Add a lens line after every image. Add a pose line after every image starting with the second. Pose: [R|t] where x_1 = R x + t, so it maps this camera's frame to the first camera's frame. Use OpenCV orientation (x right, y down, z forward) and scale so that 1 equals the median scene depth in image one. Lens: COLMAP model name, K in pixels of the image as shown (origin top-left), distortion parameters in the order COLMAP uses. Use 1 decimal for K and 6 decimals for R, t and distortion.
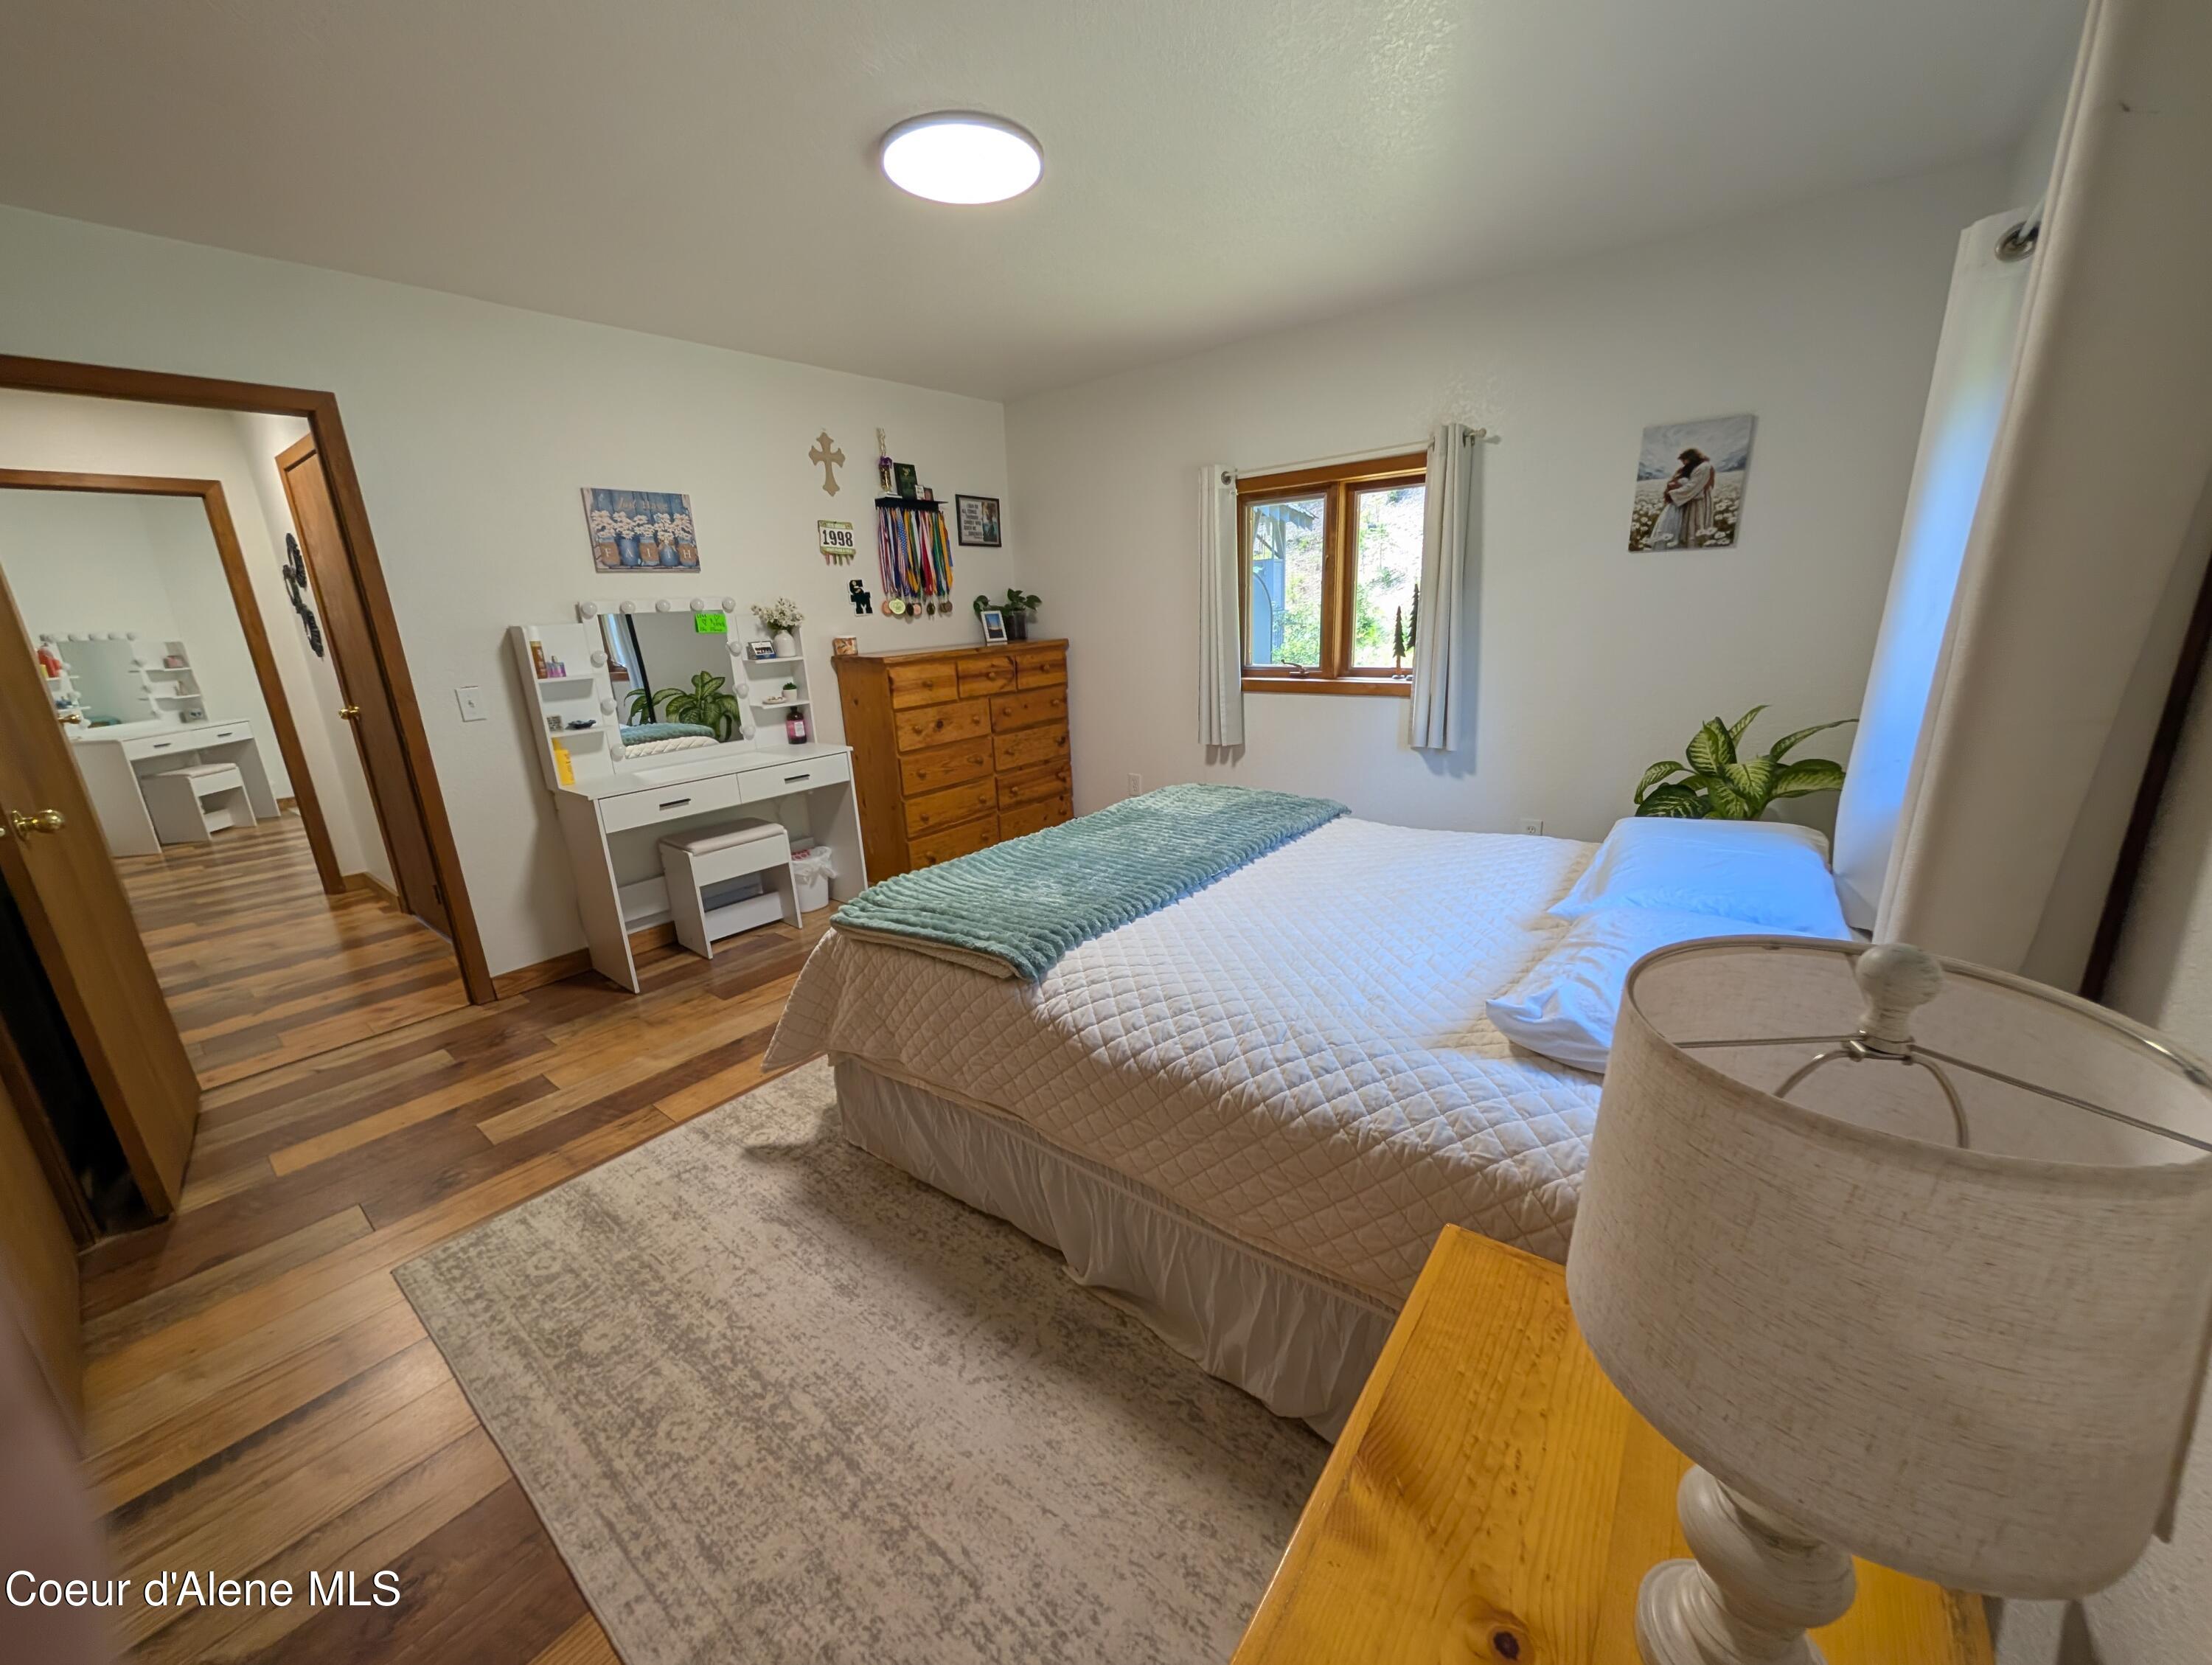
lens RADIAL K [[835.4, 0, 1098.7], [0, 835.4, 834.5], [0, 0, 1]] dist [-0.000656, 0.000205]
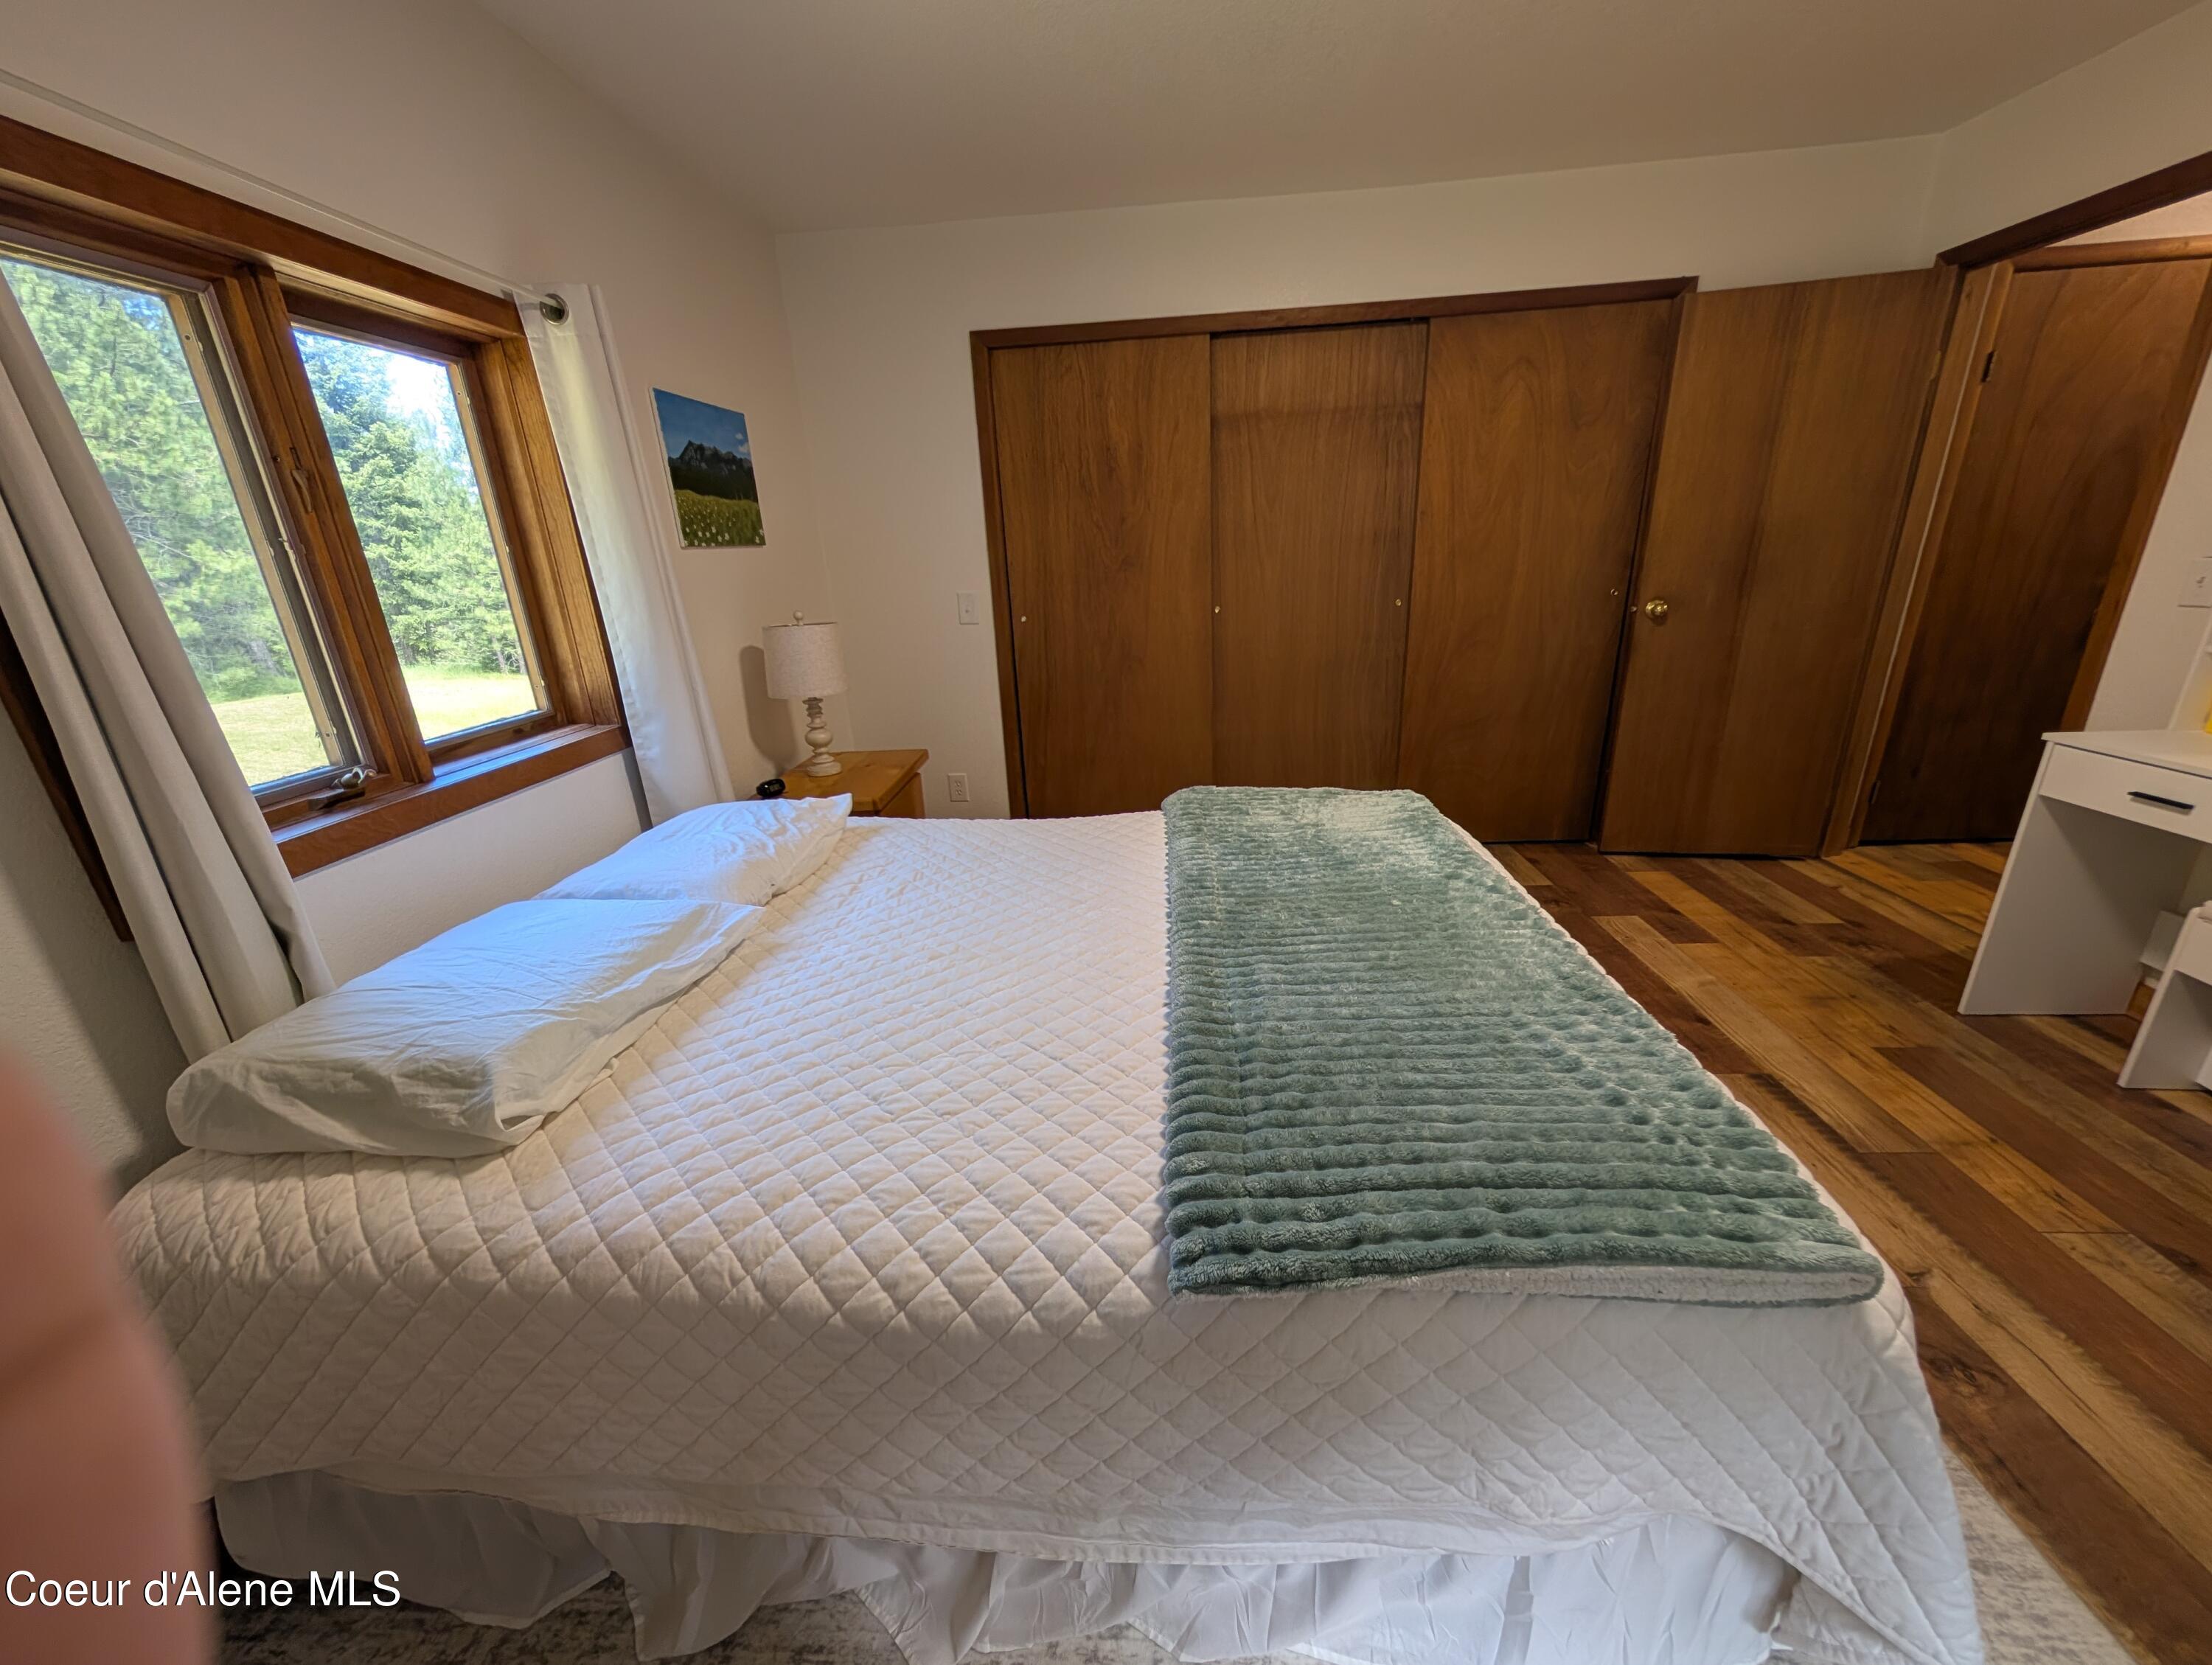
lens RADIAL K [[835.4, 0, 1098.7], [0, 835.4, 834.5], [0, 0, 1]] dist [-0.000656, 0.000205]
pose [[-0.814140, 0.268925, -0.514642, 0.524568], [-0.071002, 0.833535, 0.547885, -0.386372], [0.576312, 0.482595, -0.659520, 1.348947]]
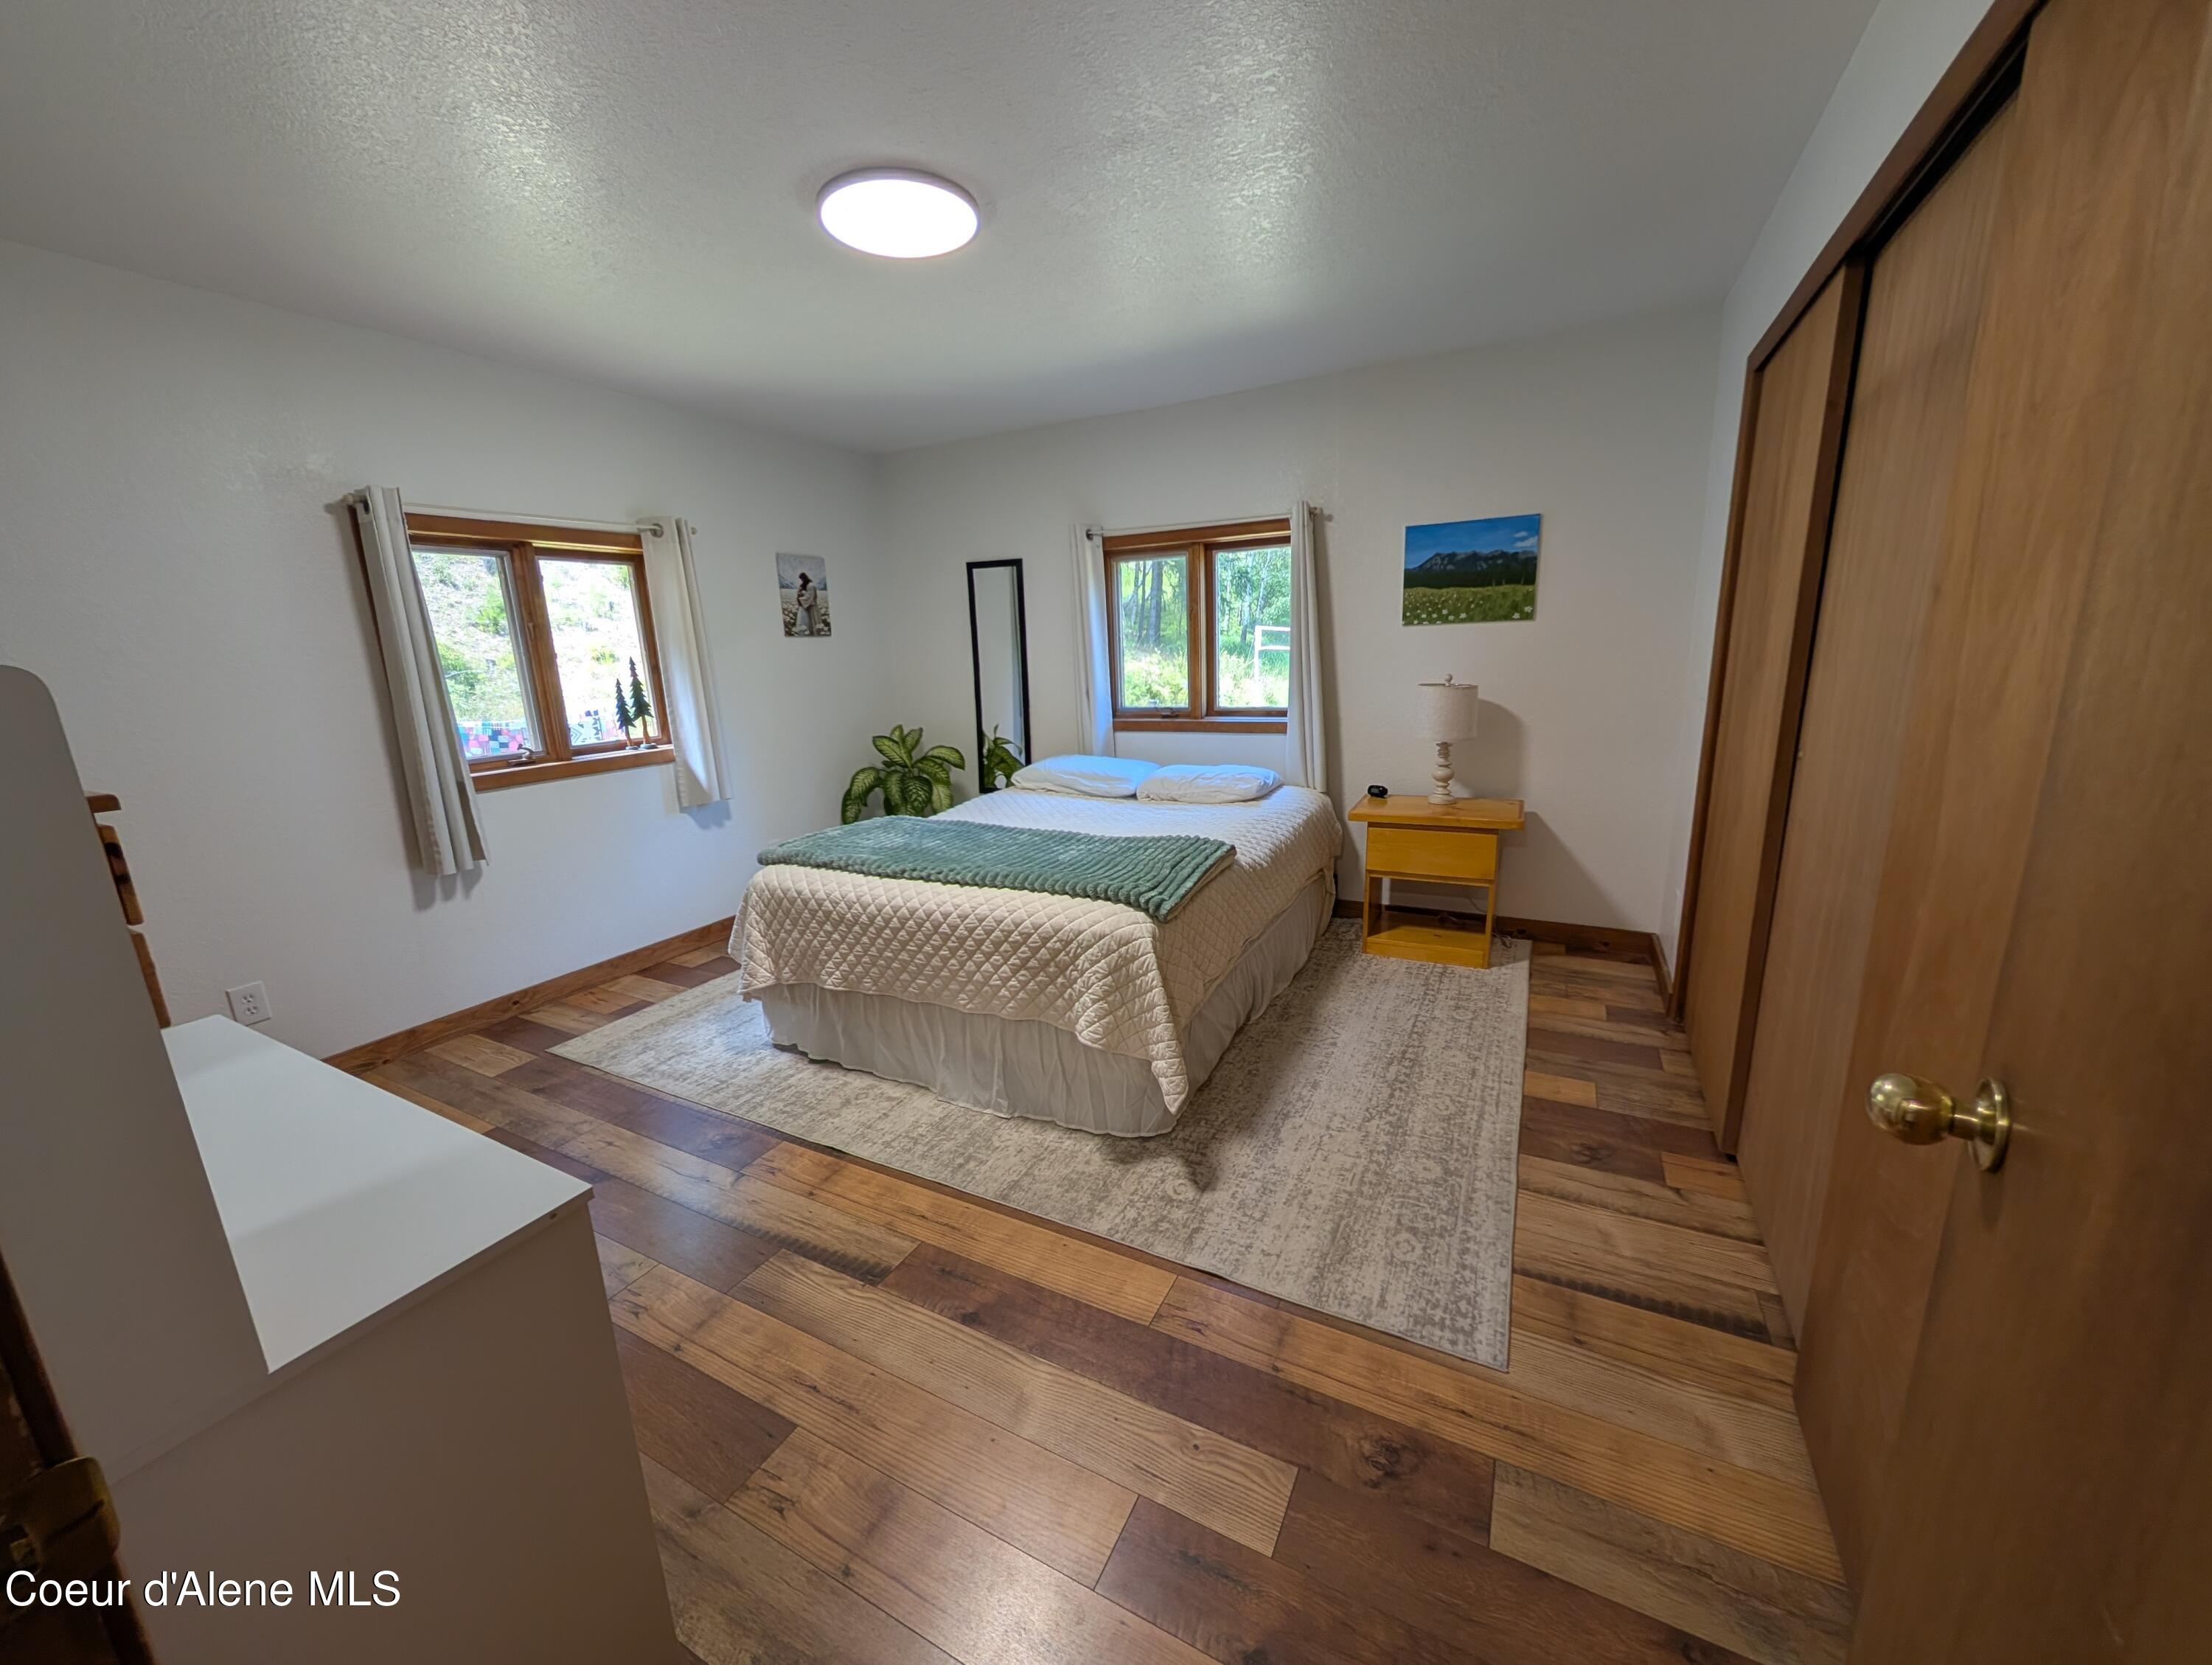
lens RADIAL K [[835.4, 0, 1098.7], [0, 835.4, 834.5], [0, 0, 1]] dist [-0.000656, 0.000205]
pose [[-0.184704, -0.169157, 0.968127, -1.204360], [0.306585, 0.926002, 0.220288, -0.234175], [-0.933751, 0.337501, -0.119175, 1.048640]]
